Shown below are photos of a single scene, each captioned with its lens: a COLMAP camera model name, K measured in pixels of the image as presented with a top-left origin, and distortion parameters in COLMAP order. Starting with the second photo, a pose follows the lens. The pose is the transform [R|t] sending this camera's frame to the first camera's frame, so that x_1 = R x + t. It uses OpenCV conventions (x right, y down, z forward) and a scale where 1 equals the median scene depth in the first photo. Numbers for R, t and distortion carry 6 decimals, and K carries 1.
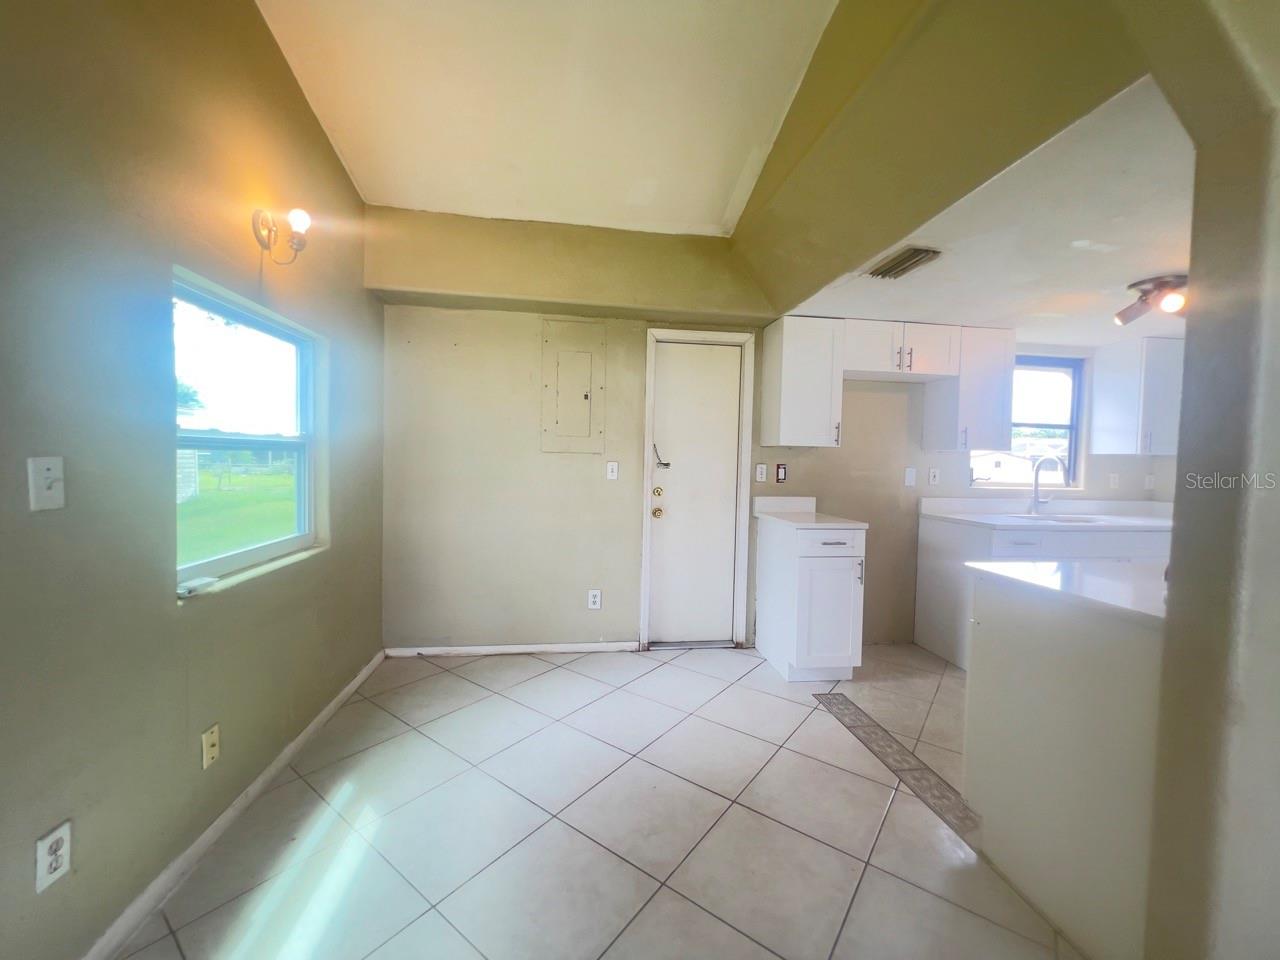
lens RADIAL K [[513.7, 0, 638.9], [0, 513.7, 479.4], [0, 0, 1]] dist [-0.000108, -0.000074]
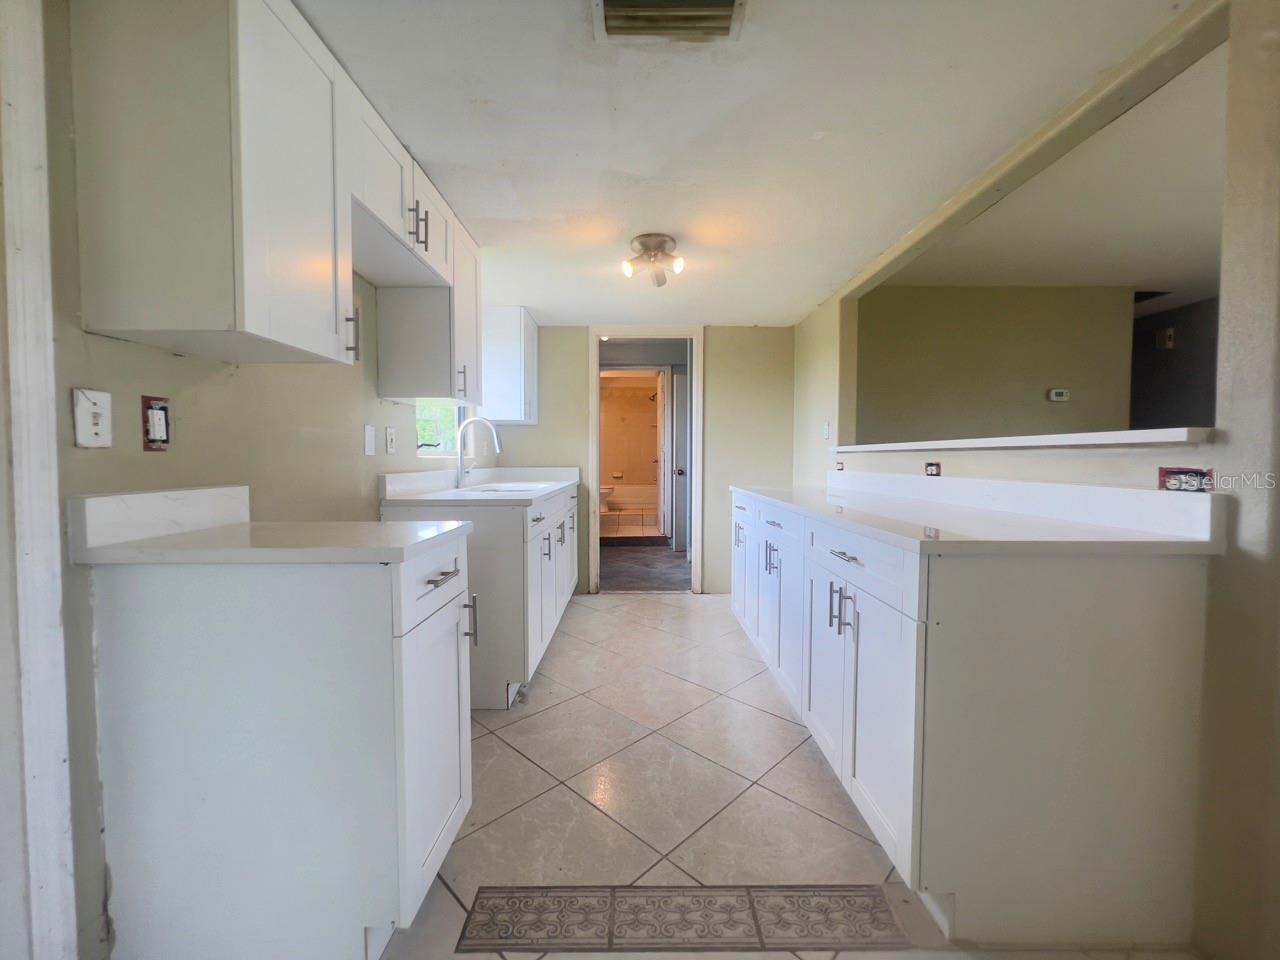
lens RADIAL K [[515.6, 0, 637.5], [0, 515.6, 476.1], [0, 0, 1]] dist [-0.002412, 0.000000]
pose [[0.134738, -0.056018, 0.989297, -0.024363], [0.039872, 0.997899, 0.051075, 0.019120], [-0.990079, 0.032564, 0.136689, 0.645834]]
